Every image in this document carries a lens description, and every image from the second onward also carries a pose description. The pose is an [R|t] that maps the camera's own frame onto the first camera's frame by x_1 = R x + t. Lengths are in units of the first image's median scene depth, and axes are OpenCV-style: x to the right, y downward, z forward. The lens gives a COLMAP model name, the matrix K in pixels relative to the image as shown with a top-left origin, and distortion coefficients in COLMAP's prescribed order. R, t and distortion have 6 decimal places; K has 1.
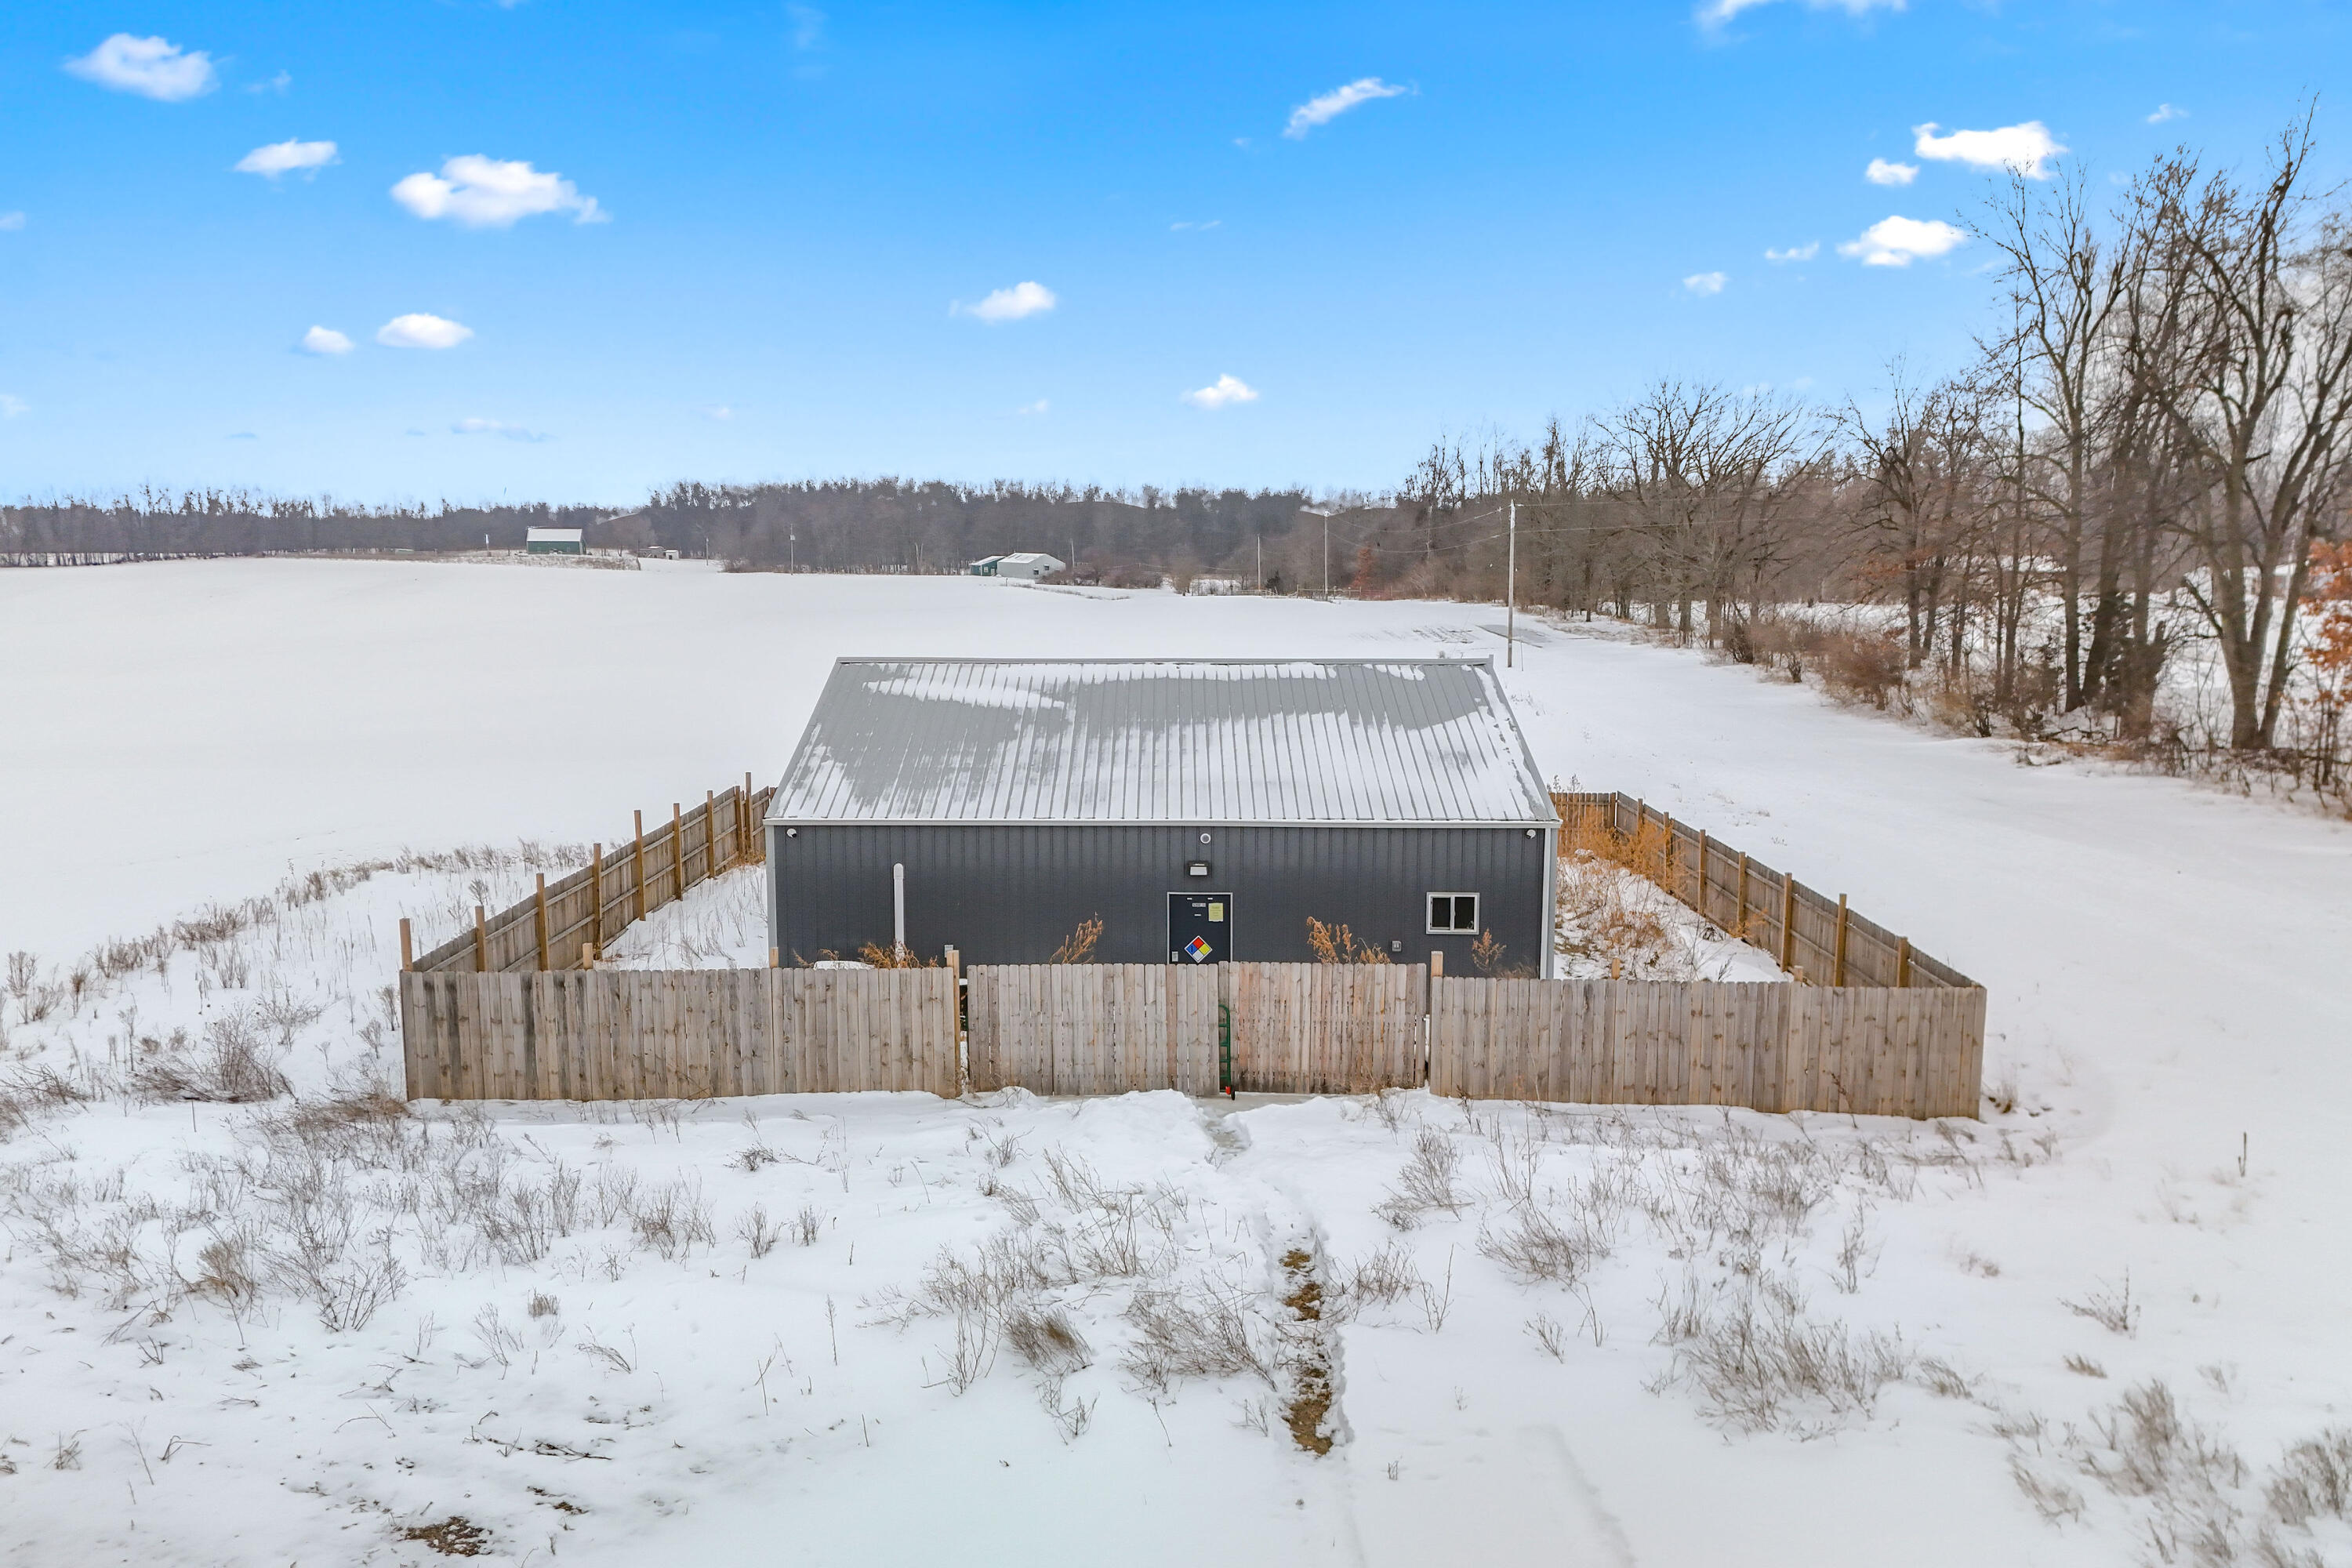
lens RADIAL K [[1720.8, 0, 1176.0], [0, 1720.8, 784.0], [0, 0, 1]] dist [0.065399, -0.003240]
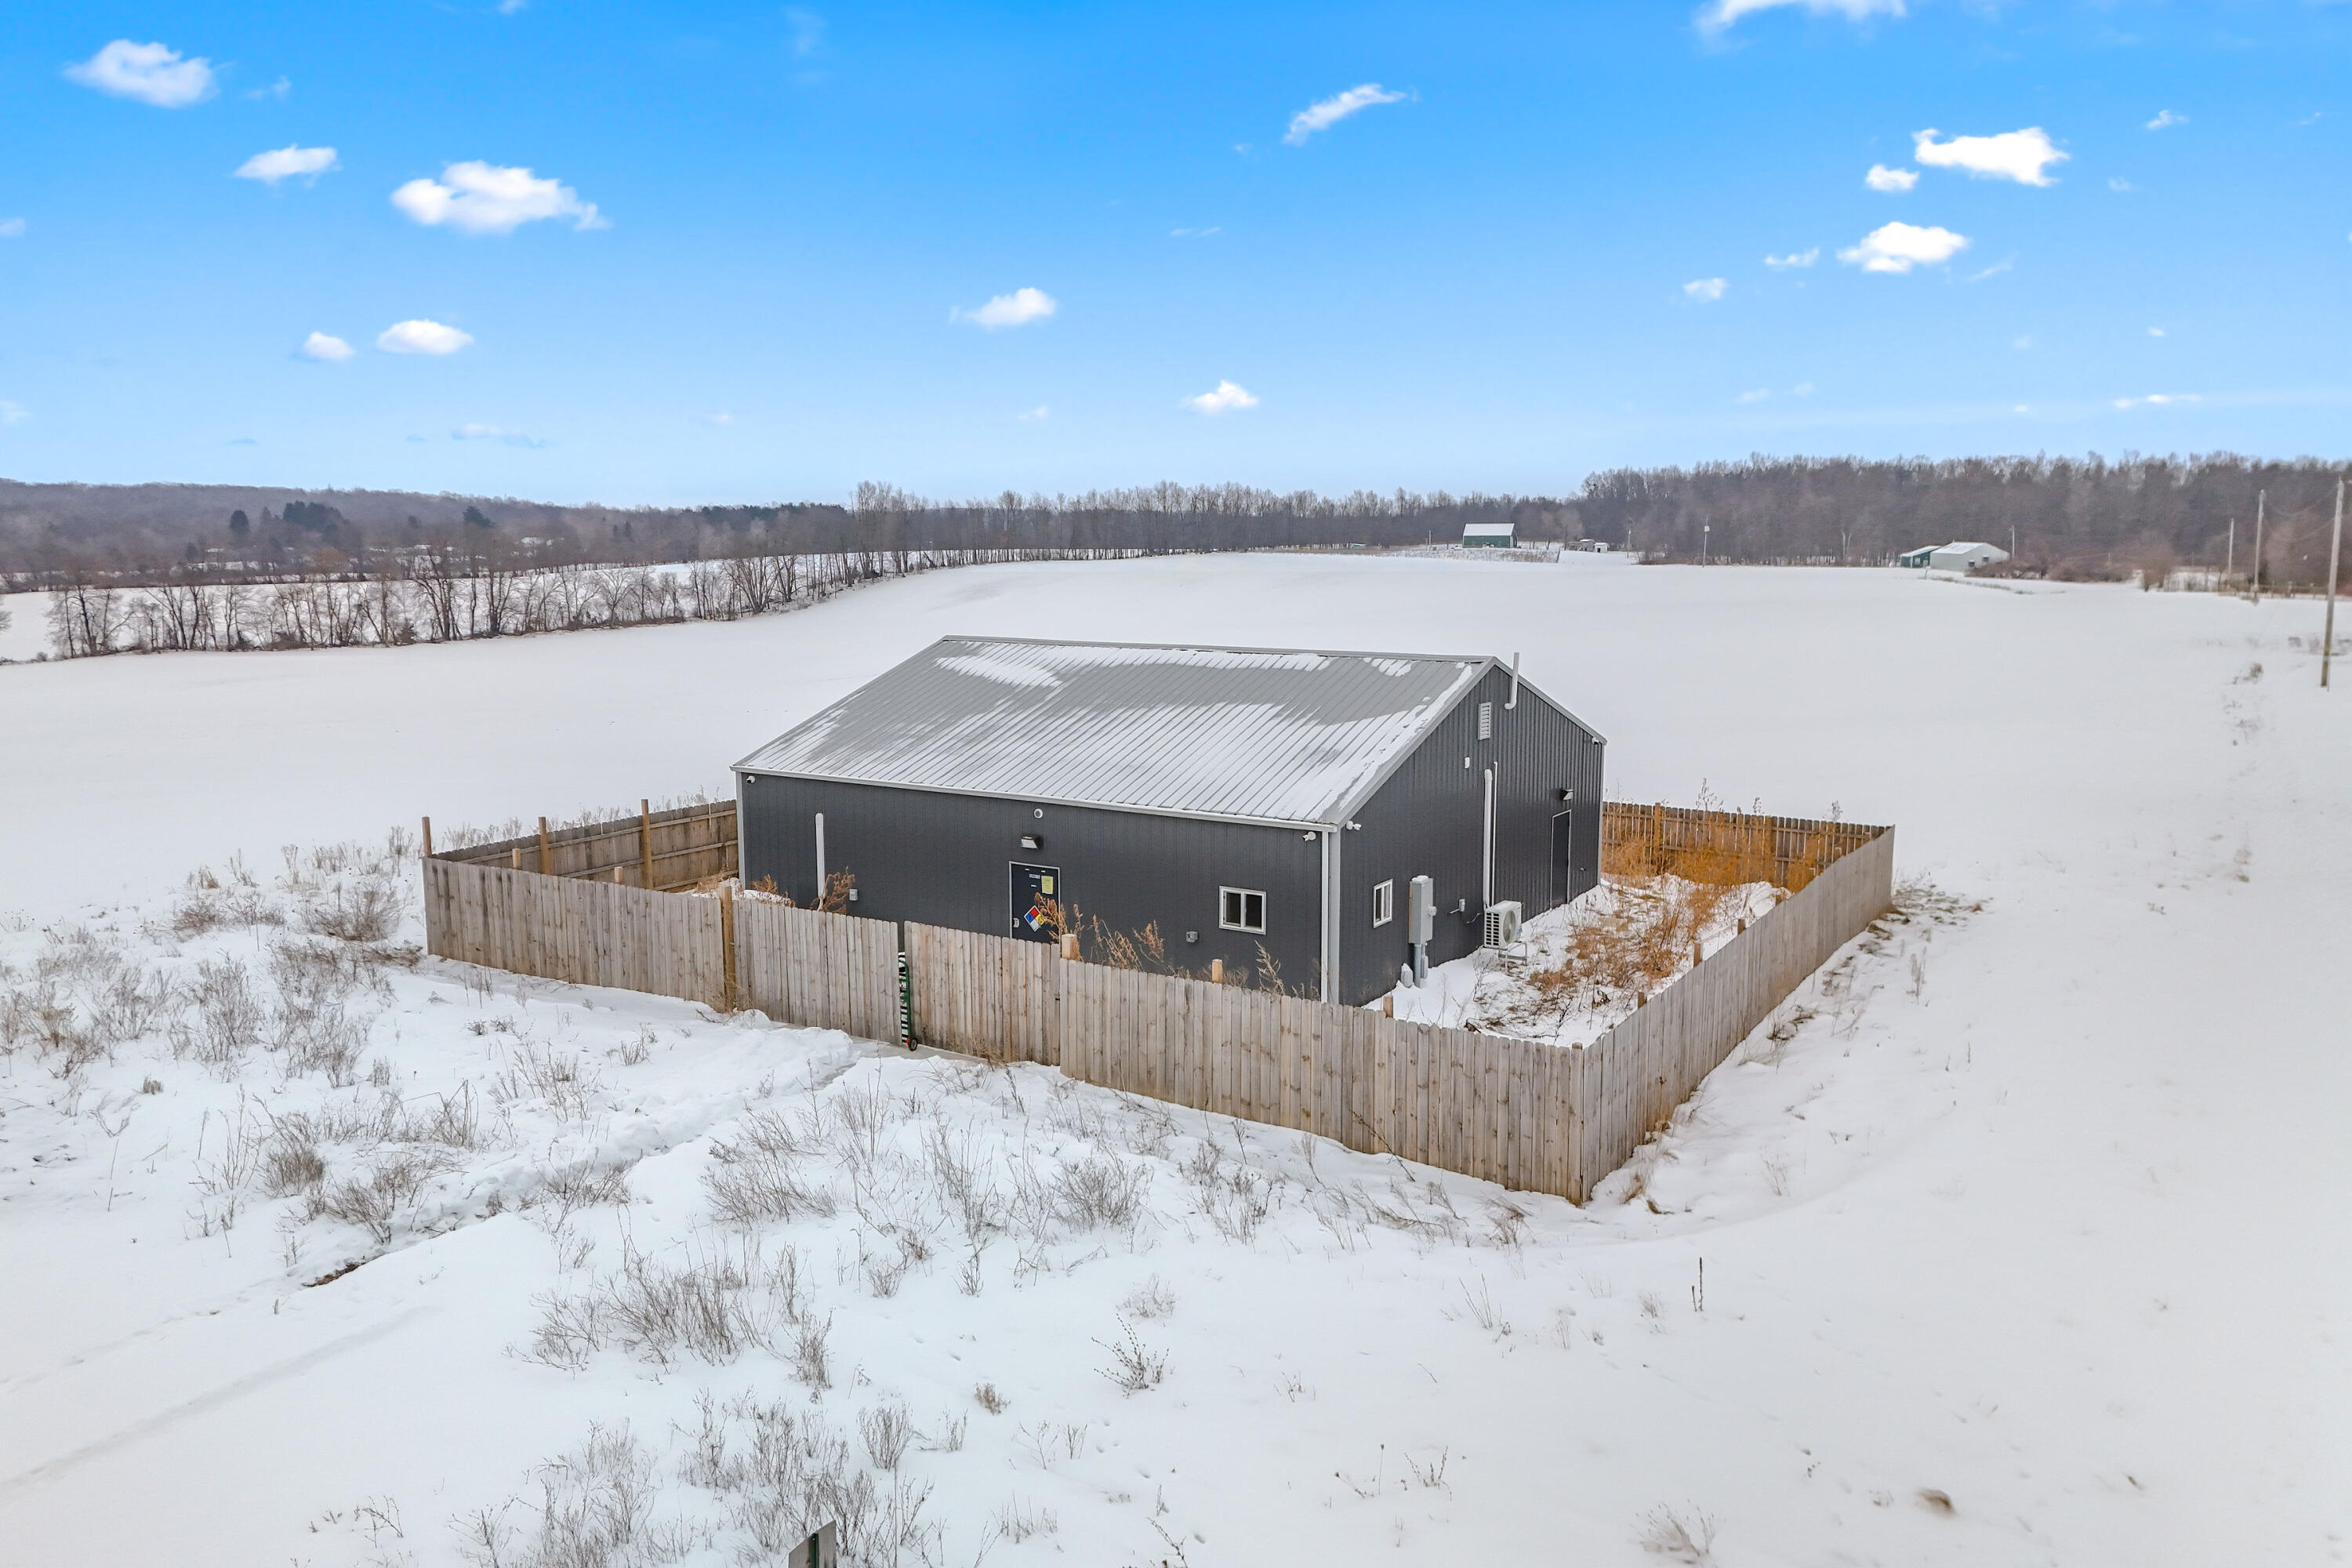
lens RADIAL K [[1720.8, 0, 1176.0], [0, 1720.8, 784.0], [0, 0, 1]] dist [0.065399, -0.003240]
pose [[0.853833, 0.073062, -0.515395, 0.590124], [-0.070793, 0.997200, 0.024082, -0.016404], [0.515711, 0.015925, 0.856614, 0.133199]]
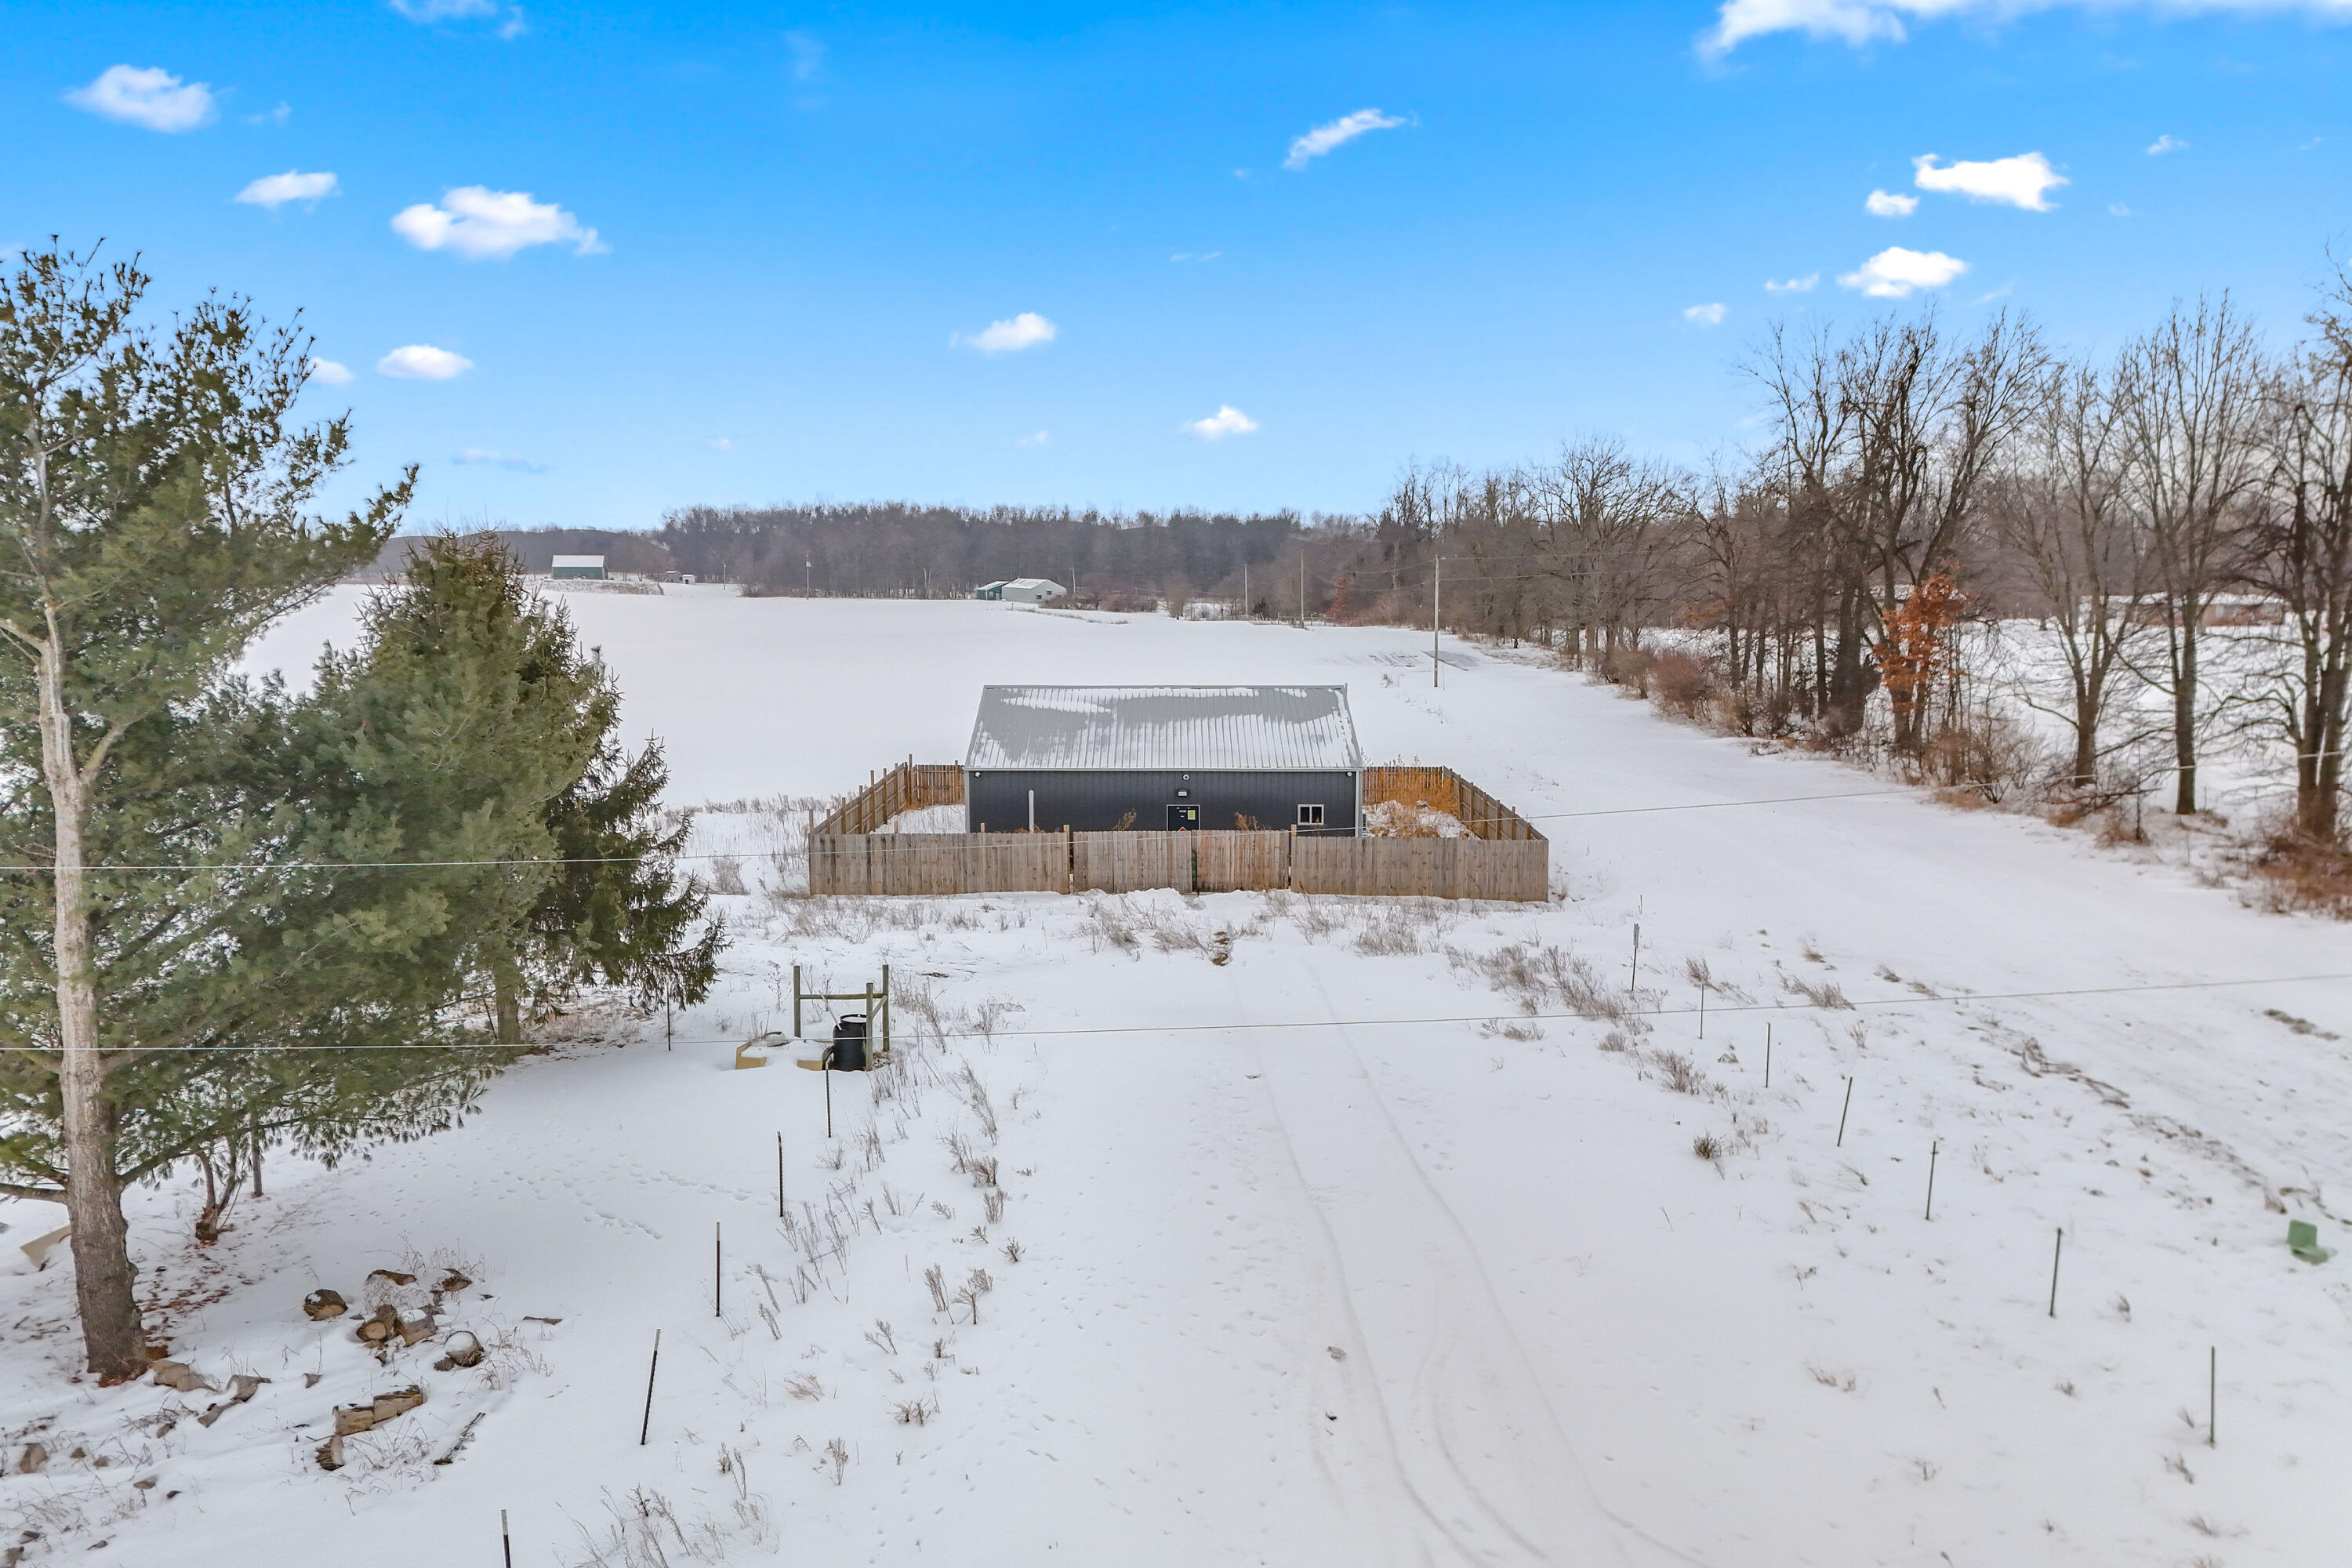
lens RADIAL K [[1720.8, 0, 1176.0], [0, 1720.8, 784.0], [0, 0, 1]] dist [0.065399, -0.003240]
pose [[0.999993, -0.002124, 0.003206, -0.000802], [0.002157, 0.999946, -0.010139, 0.055882], [-0.003185, 0.010146, 0.999943, -0.920251]]
